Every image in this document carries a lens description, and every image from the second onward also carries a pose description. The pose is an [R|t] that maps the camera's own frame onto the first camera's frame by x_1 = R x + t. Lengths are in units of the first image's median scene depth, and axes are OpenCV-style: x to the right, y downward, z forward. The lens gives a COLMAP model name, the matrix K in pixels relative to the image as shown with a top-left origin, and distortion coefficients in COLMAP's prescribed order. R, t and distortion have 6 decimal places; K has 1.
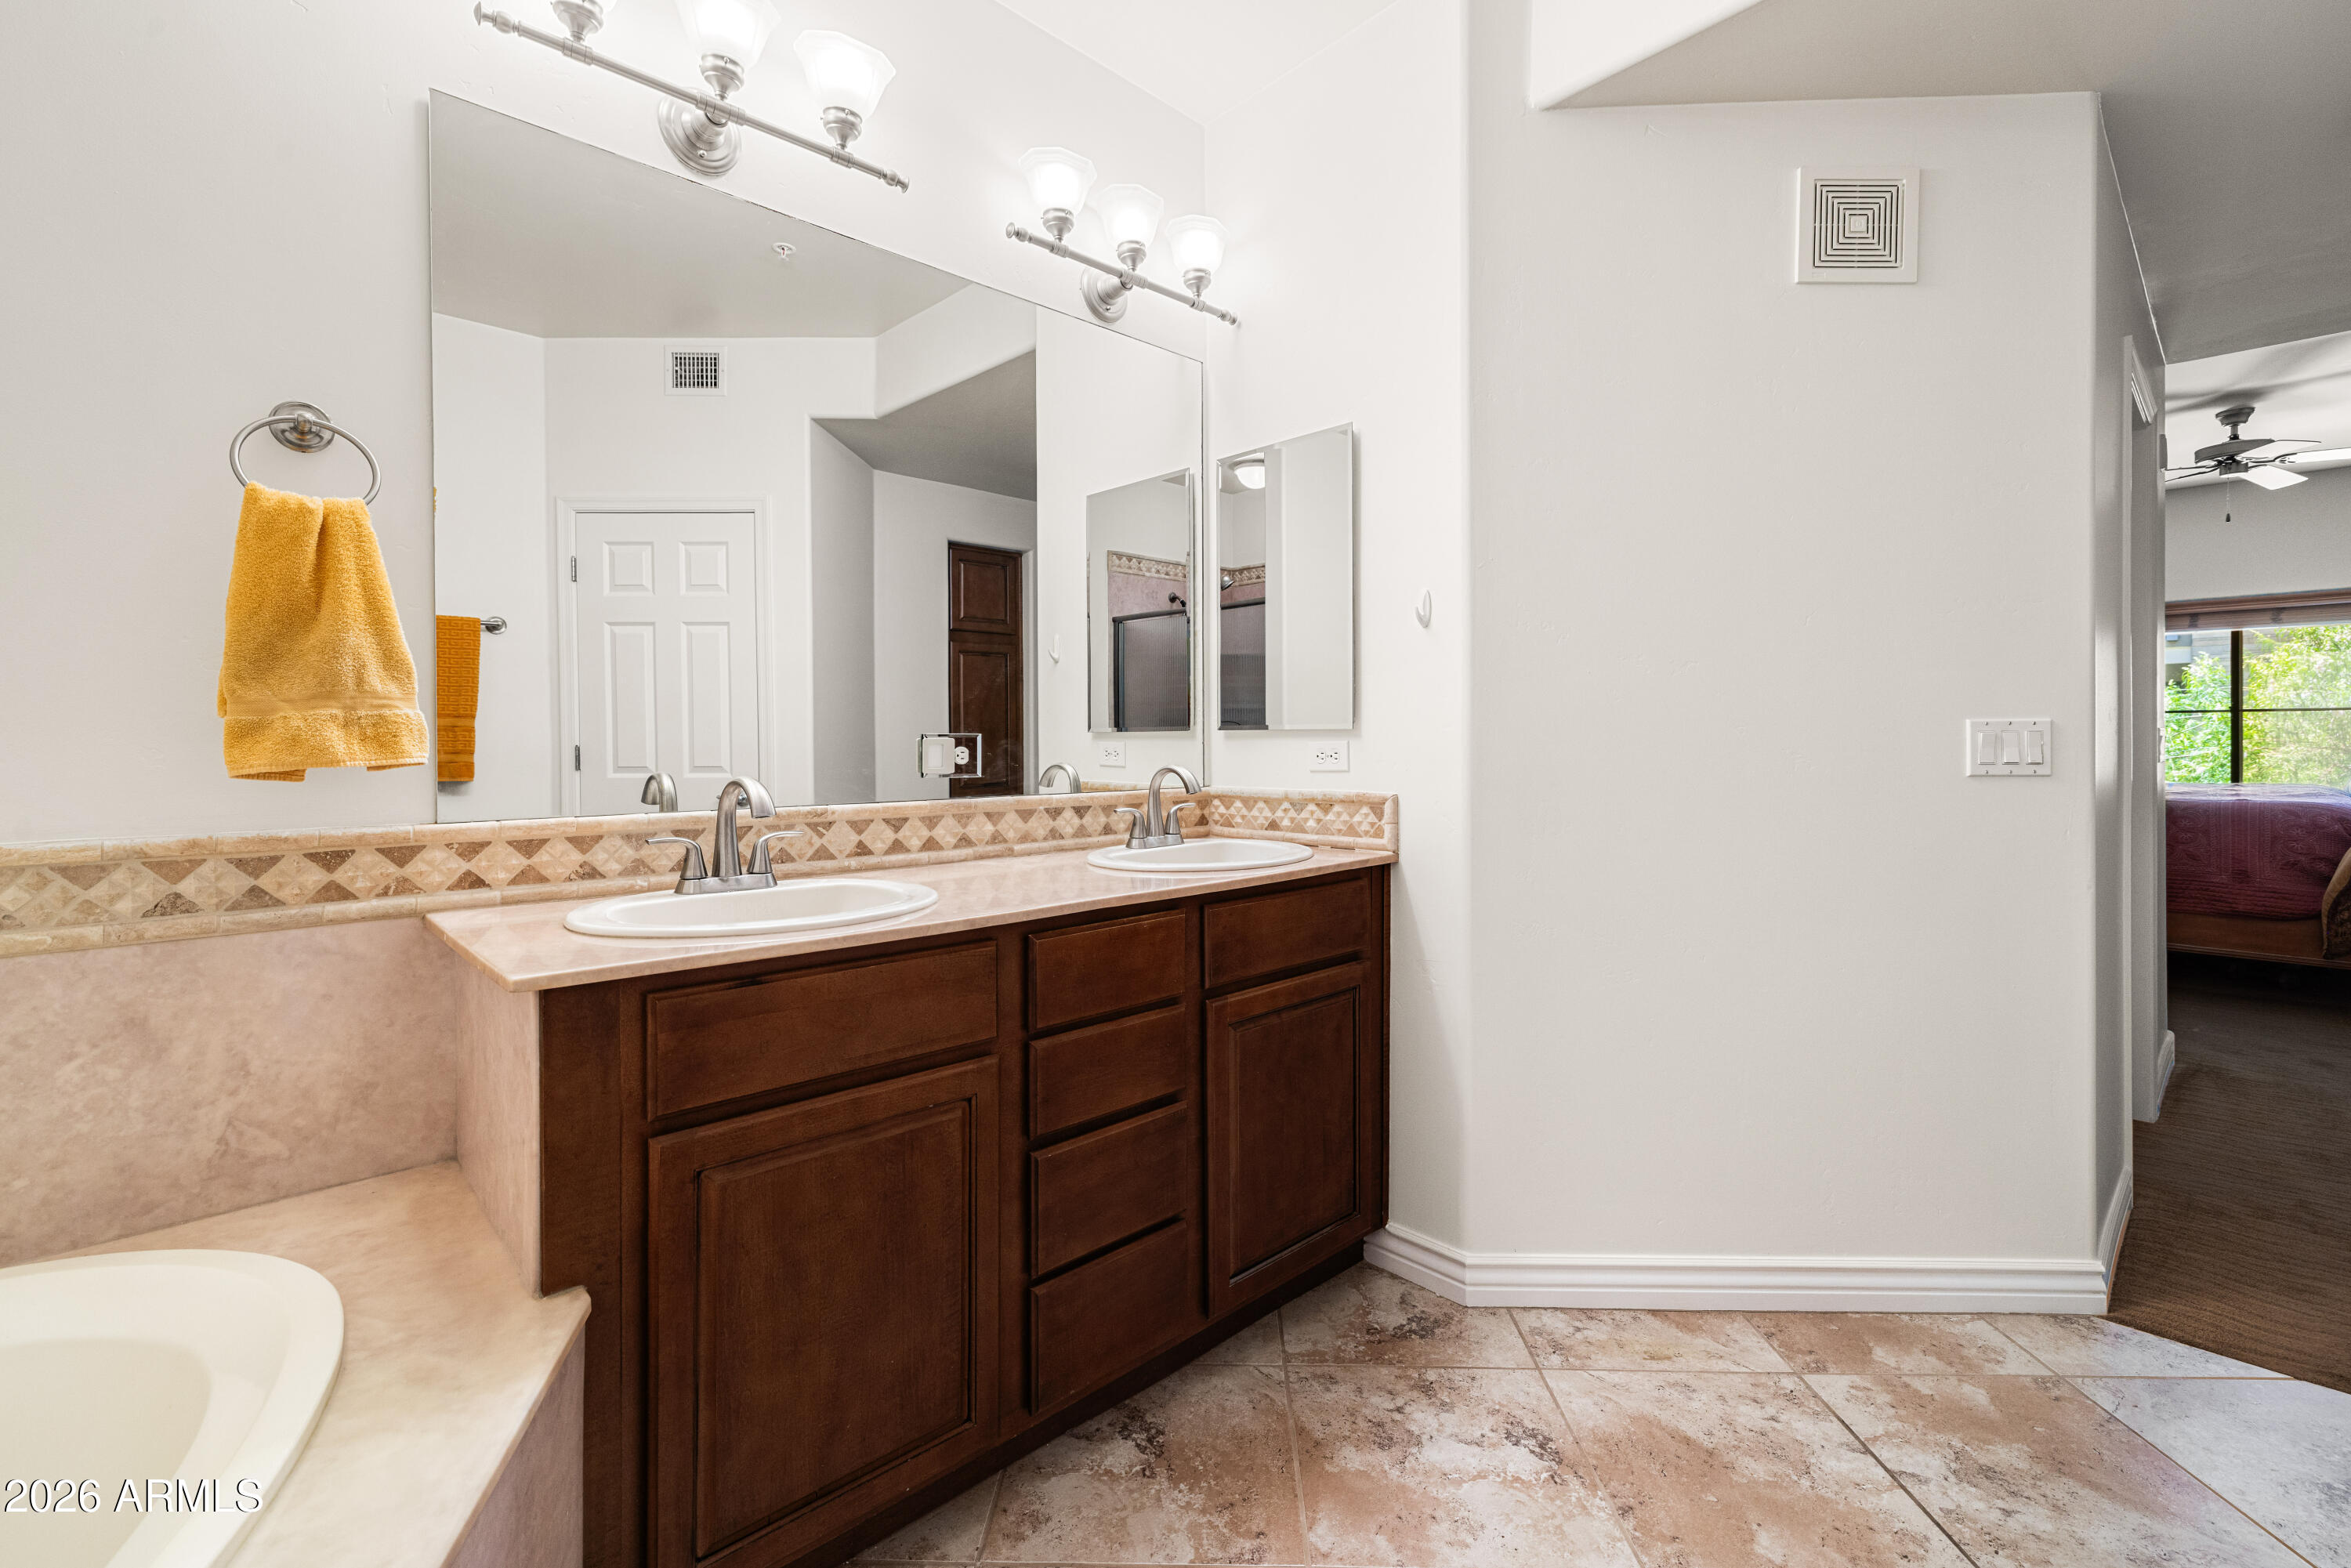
lens RADIAL K [[1020.5, 0, 1198.3], [0, 1020.5, 744.2], [0, 0, 1]] dist [0.003235, 0.000516]
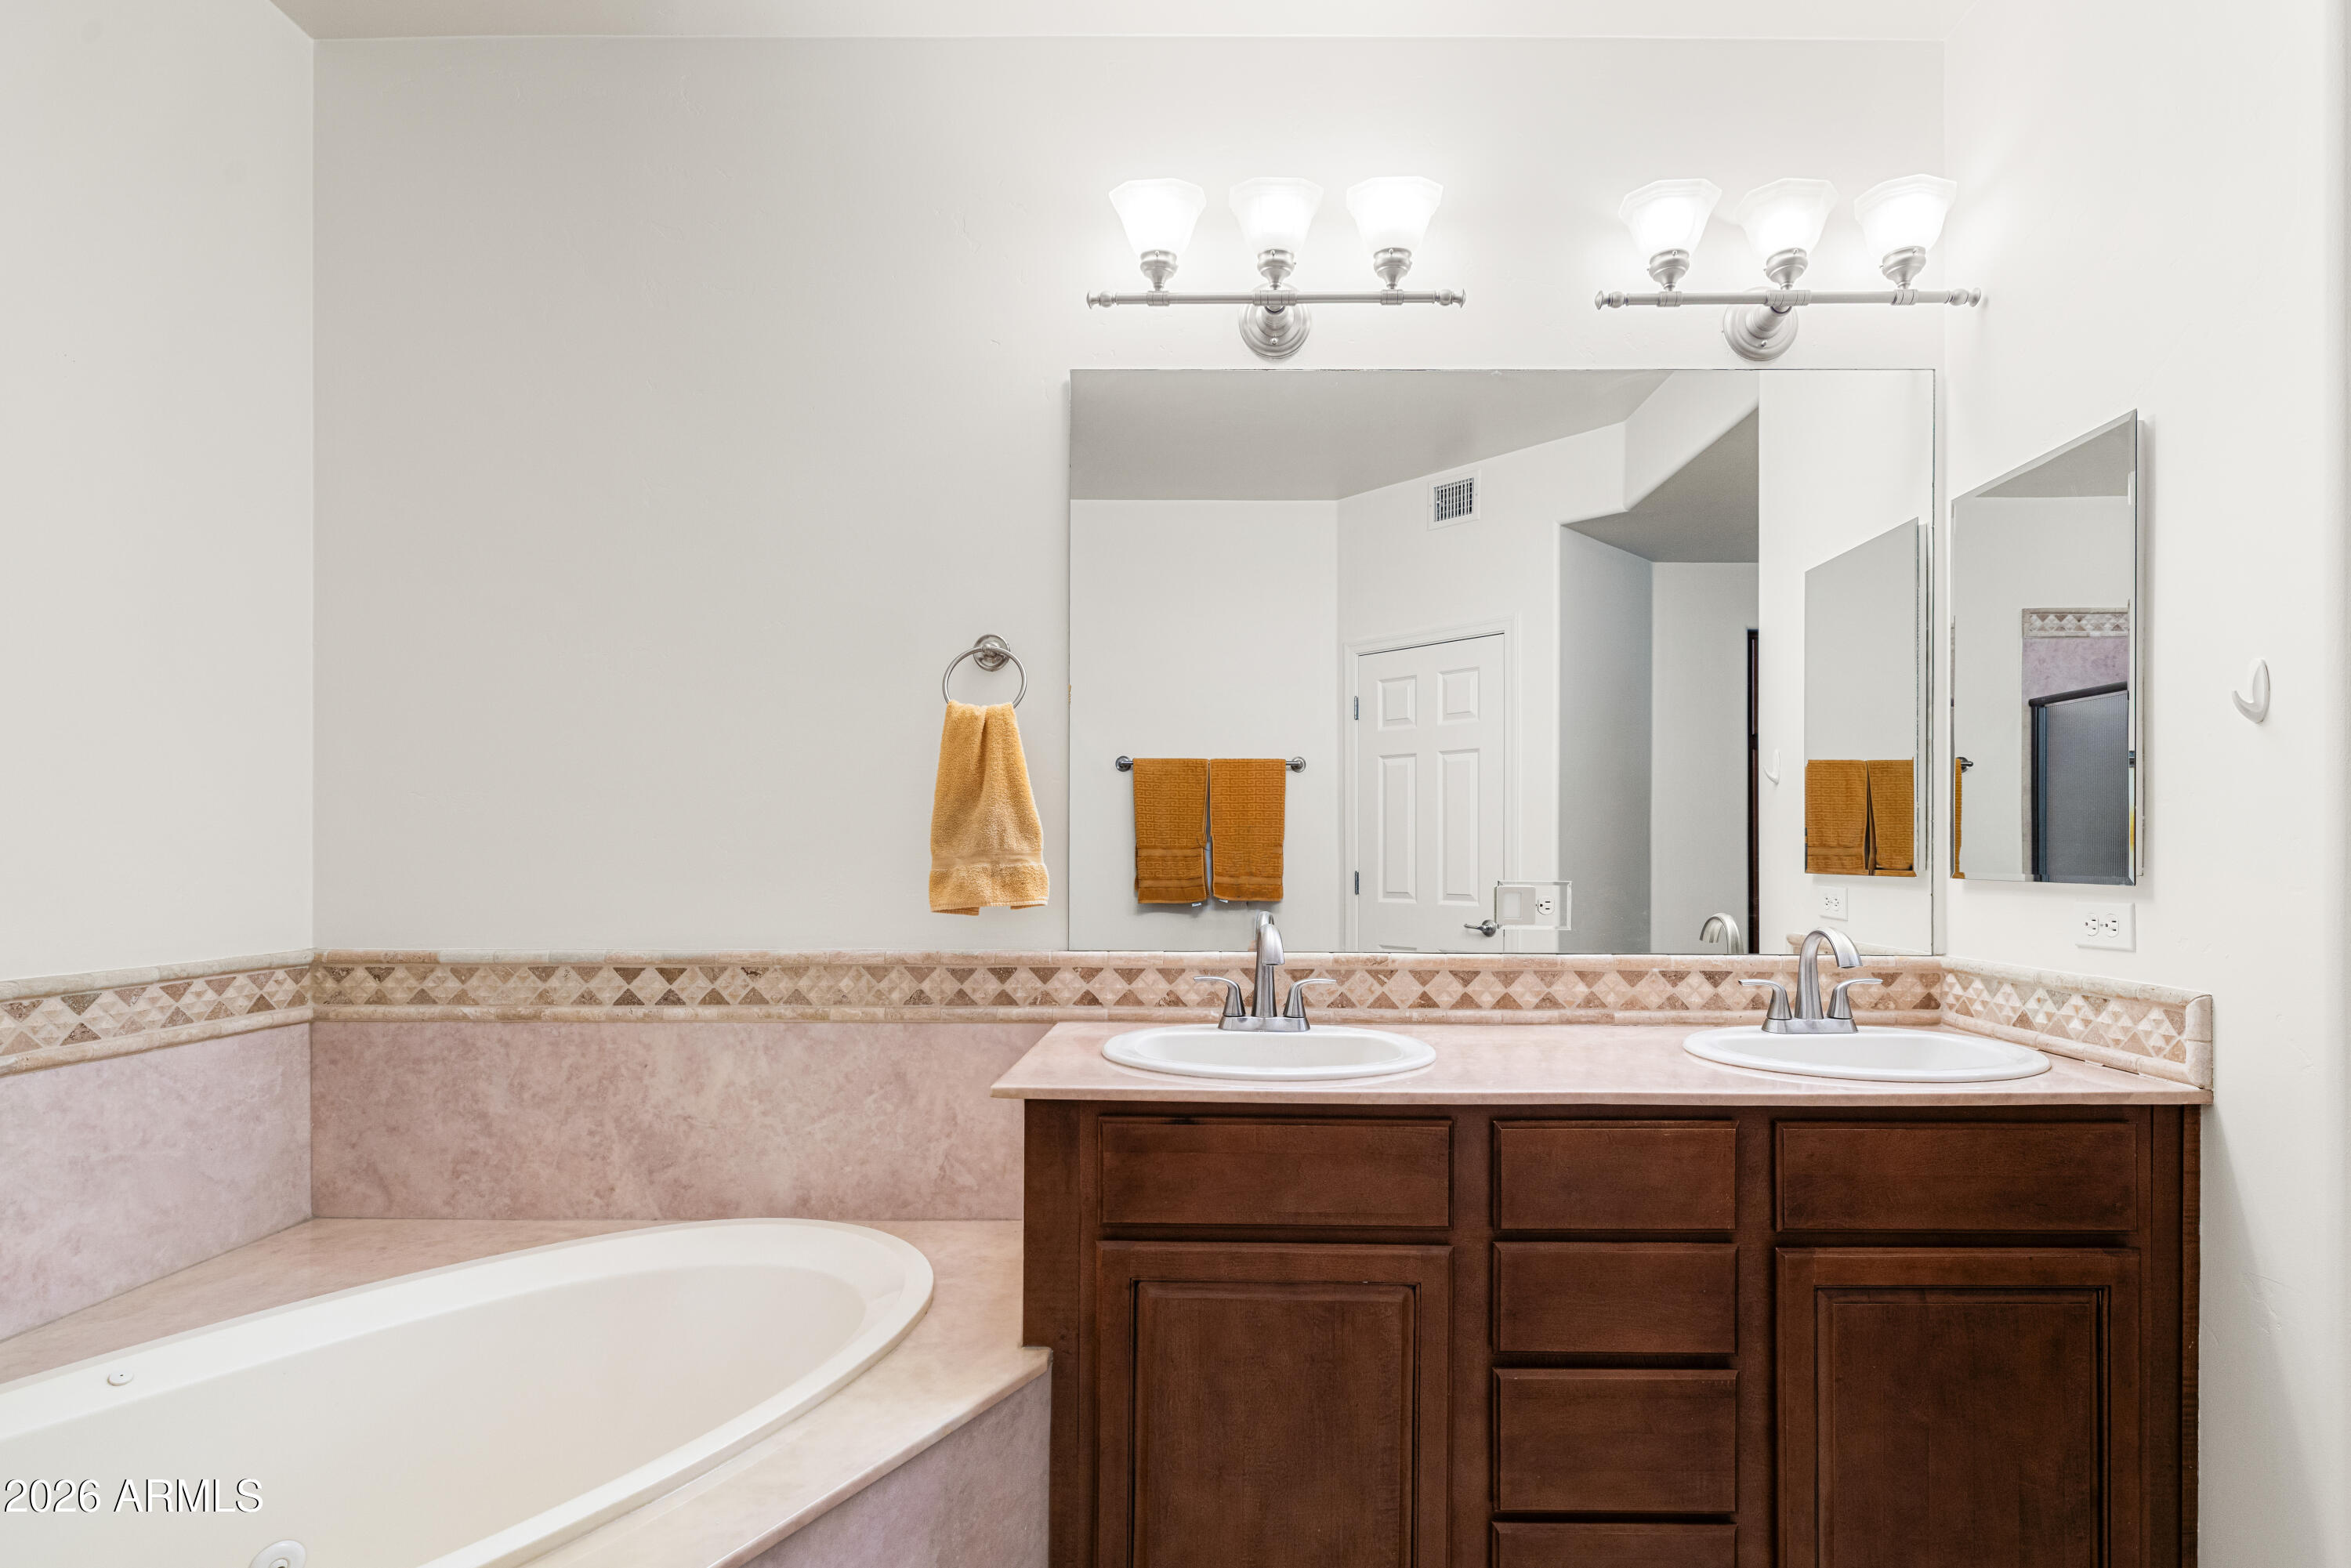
lens RADIAL K [[1141.3, 0, 1242.9], [0, 1141.3, 846.7], [0, 0, 1]] dist [0.002857, 0.000927]
pose [[0.716037, 0.004320, -0.698049, 0.314421], [-0.010890, 0.999928, -0.004983, -0.037012], [0.697977, 0.011169, 0.716033, 0.115605]]
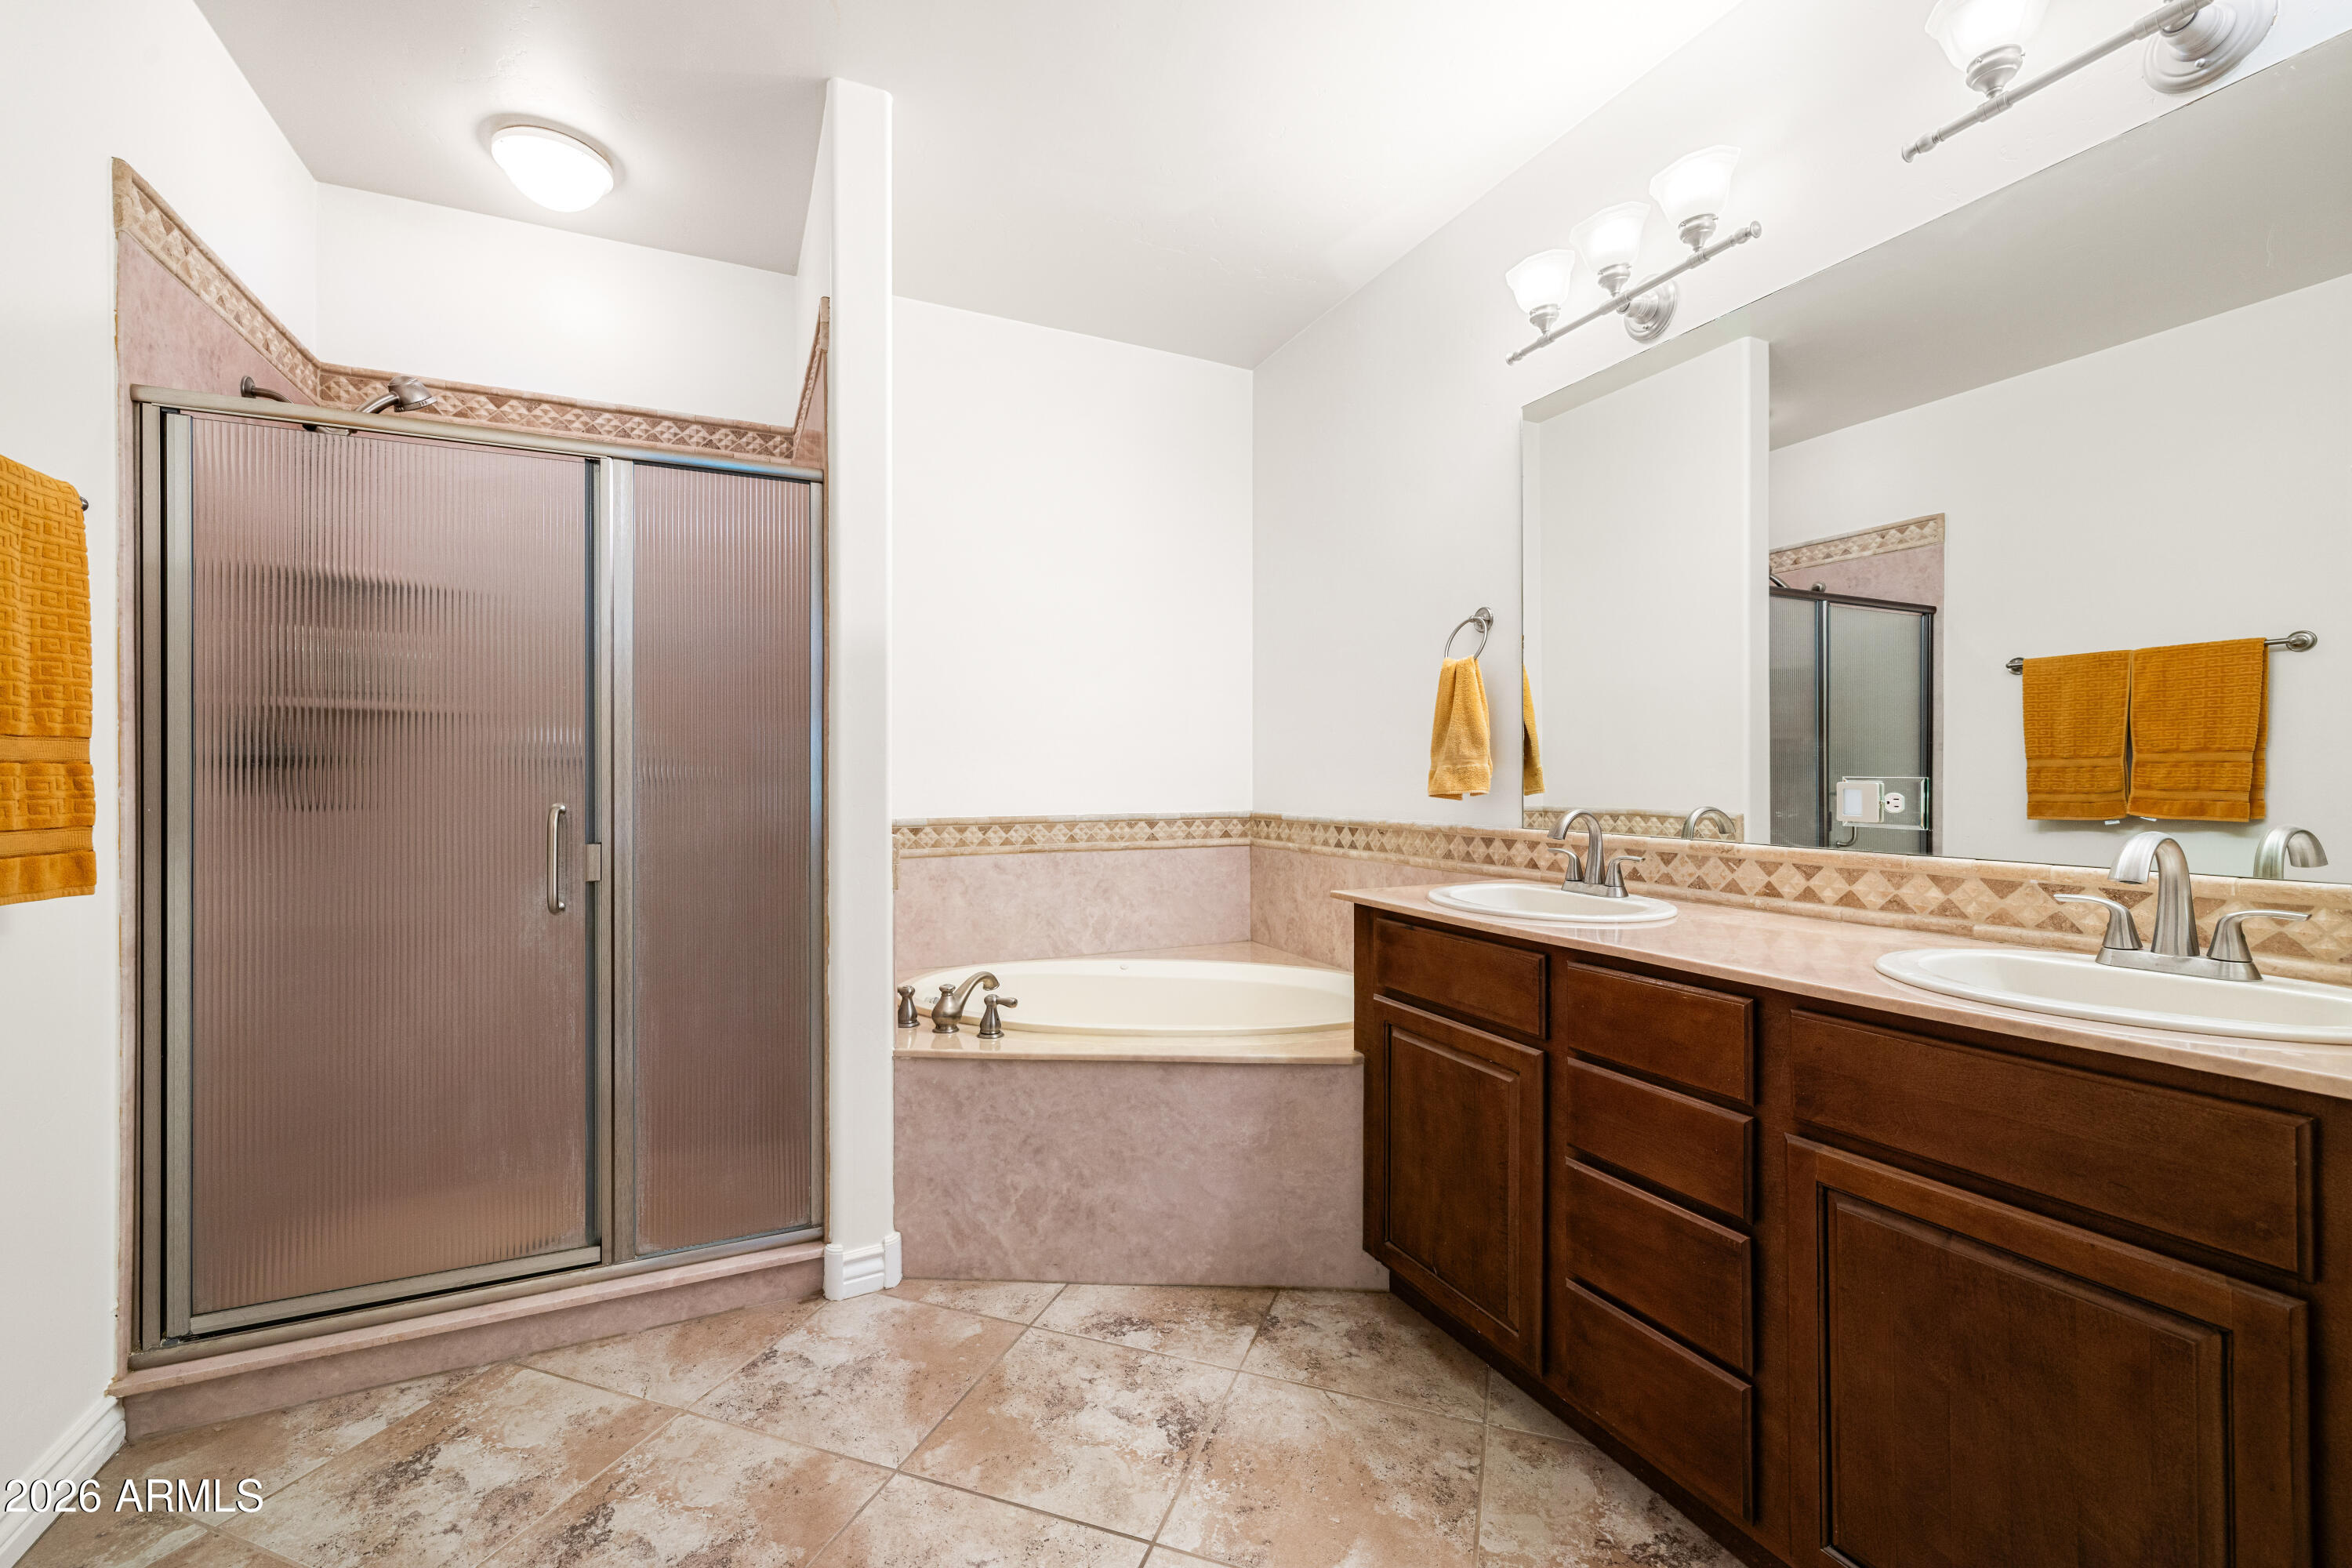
lens RADIAL K [[1021.0, 0, 1178.4], [0, 1021.0, 773.8], [0, 0, 1]] dist [0.003235, 0.000516]
pose [[-0.331678, 0.004089, -0.943384, 0.878078], [-0.002957, 0.999981, 0.005373, -0.018169], [0.943388, 0.004572, -0.331660, 0.827503]]
